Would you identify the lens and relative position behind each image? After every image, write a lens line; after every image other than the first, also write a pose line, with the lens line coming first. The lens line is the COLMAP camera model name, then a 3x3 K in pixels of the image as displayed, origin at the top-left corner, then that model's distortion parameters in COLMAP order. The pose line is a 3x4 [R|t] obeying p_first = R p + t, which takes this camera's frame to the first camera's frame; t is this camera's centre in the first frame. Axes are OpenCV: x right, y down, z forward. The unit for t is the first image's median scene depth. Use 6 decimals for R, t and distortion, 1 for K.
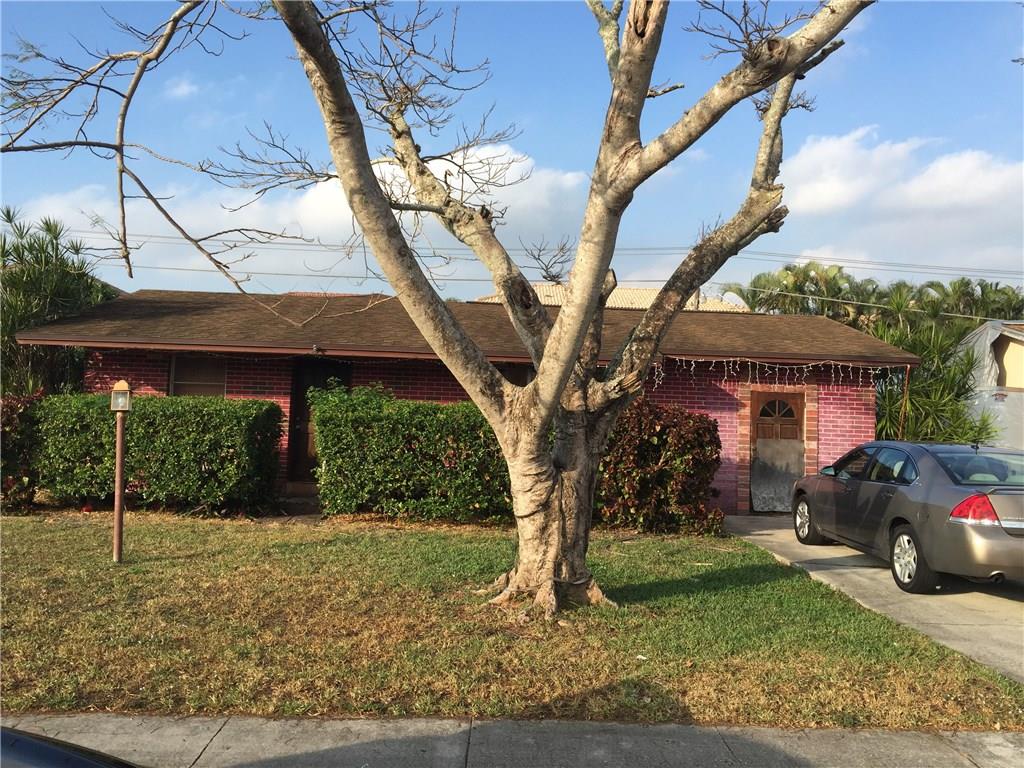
lens RADIAL K [[882.5, 0, 511.2], [0, 882.5, 383.7], [0, 0, 1]] dist [0.052532, -0.019648]
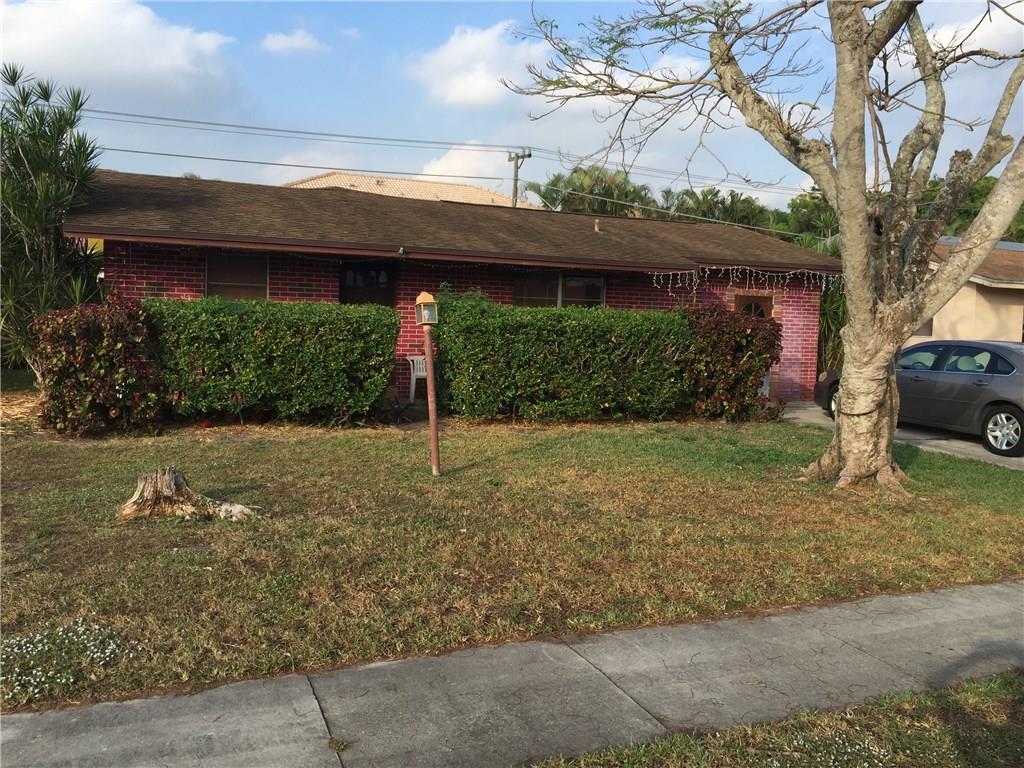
lens RADIAL K [[882.5, 0, 509.1], [0, 882.5, 378.4], [0, 0, 1]] dist [0.052532, -0.019648]
pose [[0.928604, -0.031373, 0.369745, -0.473755], [-0.013327, 0.992957, 0.117723, -0.016988], [-0.370834, -0.114246, 0.921645, 0.047783]]
